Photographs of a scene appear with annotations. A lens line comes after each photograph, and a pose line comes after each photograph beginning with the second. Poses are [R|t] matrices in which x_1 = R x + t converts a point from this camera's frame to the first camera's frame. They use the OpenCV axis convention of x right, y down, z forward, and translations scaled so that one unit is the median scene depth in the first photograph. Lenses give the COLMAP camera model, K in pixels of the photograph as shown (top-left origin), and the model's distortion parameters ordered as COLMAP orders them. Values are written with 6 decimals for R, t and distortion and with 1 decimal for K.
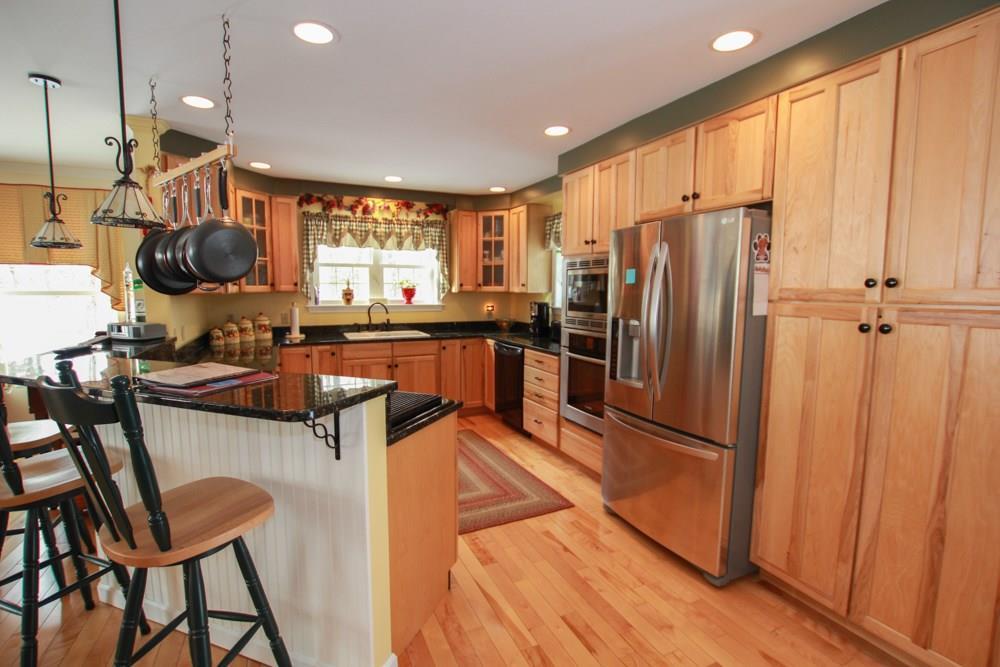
lens RADIAL K [[464.8, 0, 496.0], [0, 464.8, 337.6], [0, 0, 1]] dist [-0.022624, 0.000108]
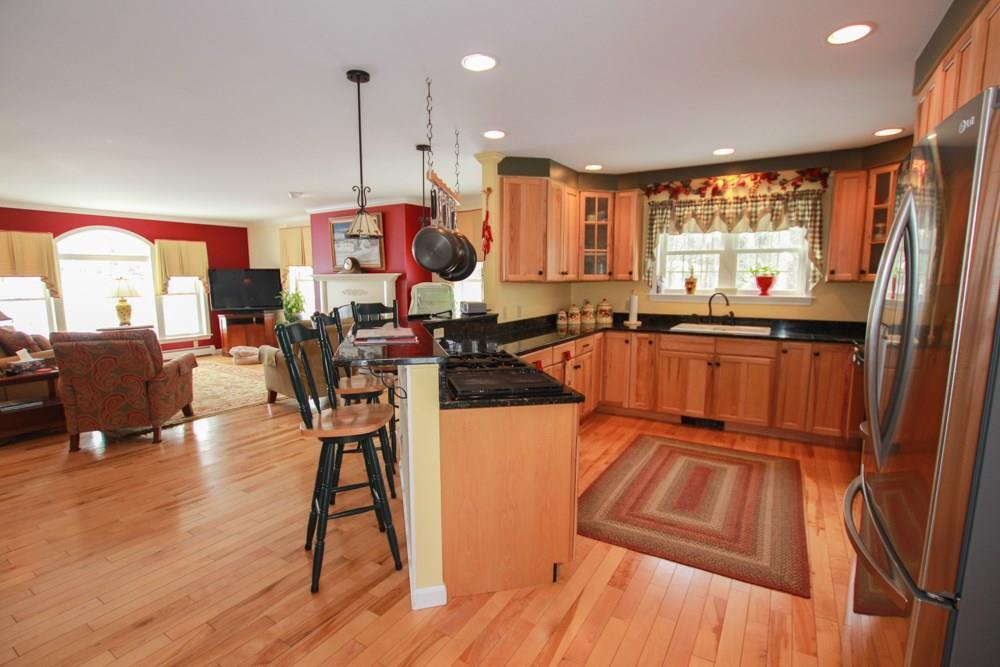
lens RADIAL K [[464.8, 0, 496.0], [0, 464.8, 337.6], [0, 0, 1]] dist [-0.022624, 0.000108]
pose [[0.554238, 0.101428, -0.826155, 0.264879], [-0.082630, 0.994349, 0.066644, -0.013163], [0.828246, 0.031329, 0.559488, 0.146208]]
